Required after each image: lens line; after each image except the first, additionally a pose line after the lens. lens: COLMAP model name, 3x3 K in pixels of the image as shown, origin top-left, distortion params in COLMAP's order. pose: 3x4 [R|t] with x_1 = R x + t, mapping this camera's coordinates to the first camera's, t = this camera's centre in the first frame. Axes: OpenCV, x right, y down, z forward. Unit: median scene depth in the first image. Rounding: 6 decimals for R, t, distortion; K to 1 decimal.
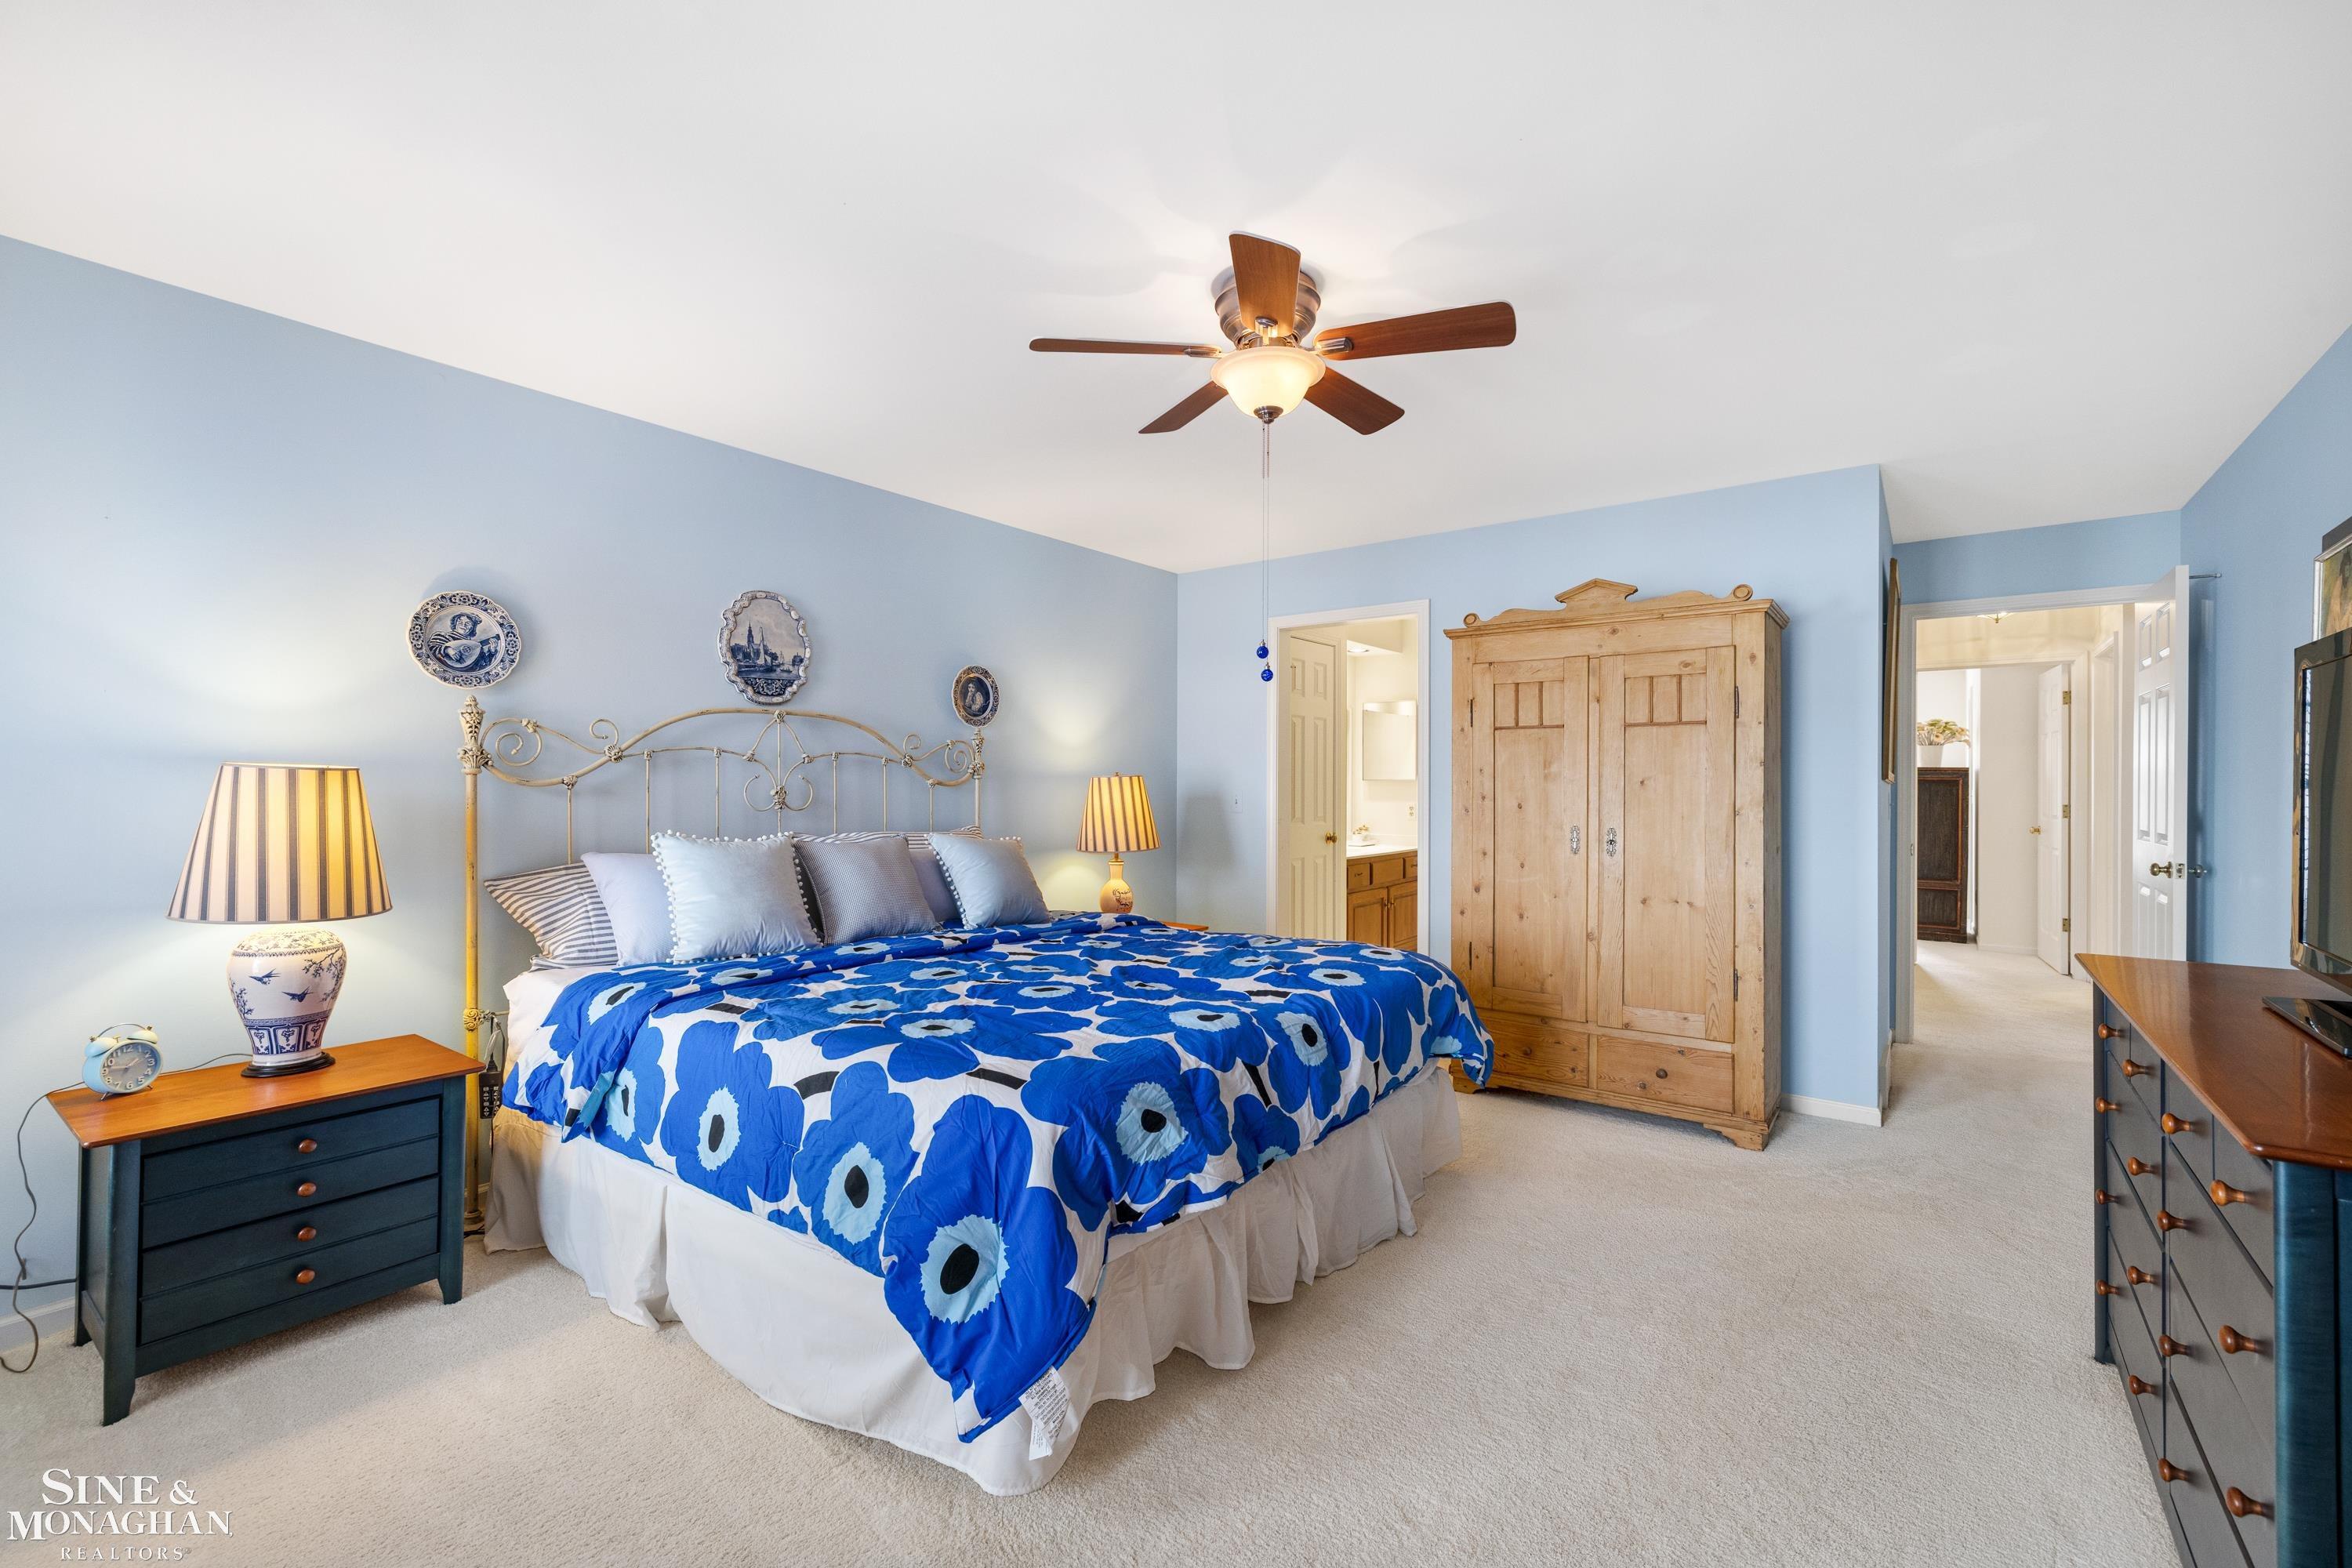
lens RADIAL K [[1009.4, 0, 1177.4], [0, 1009.4, 781.7], [0, 0, 1]] dist [0.000571, -0.000109]
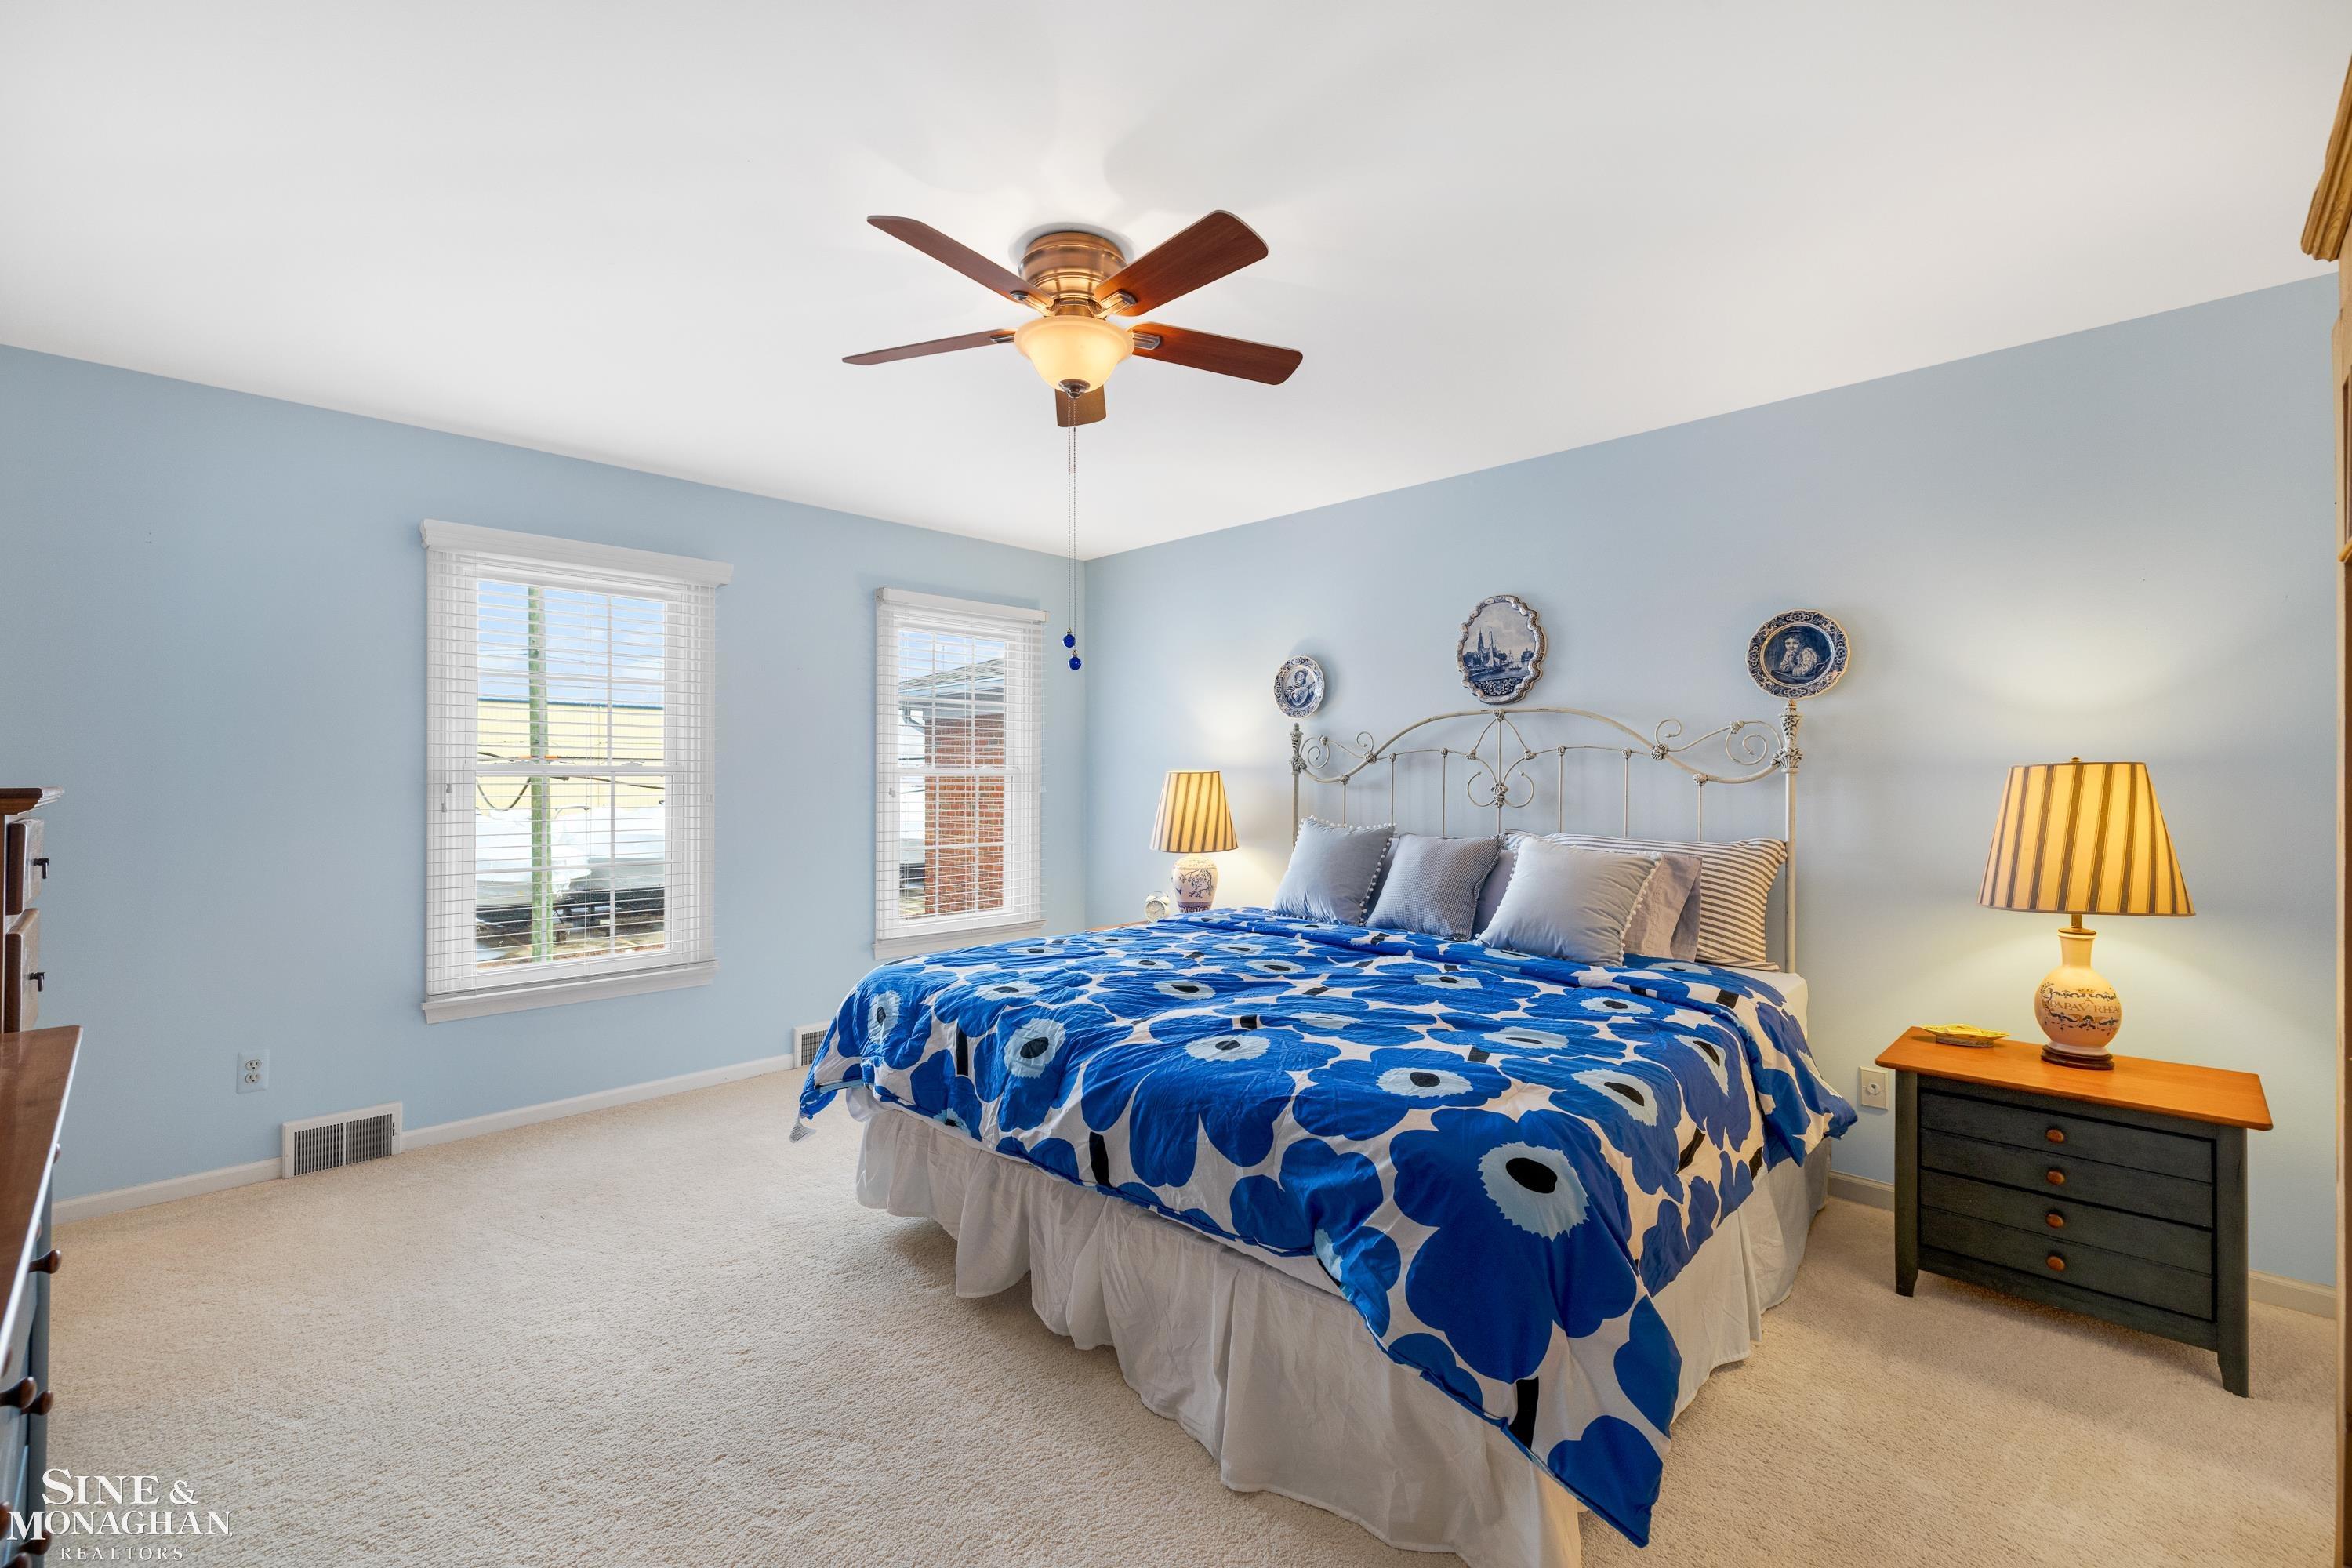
lens RADIAL K [[1009.4, 0, 1182.9], [0, 1009.4, 784.6], [0, 0, 1]] dist [0.000571, -0.000109]
pose [[-0.138811, 0.004795, -0.990307, 0.681900], [0.004457, 0.999981, 0.004217, 0.001047], [0.990309, -0.003828, -0.138830, 0.830153]]
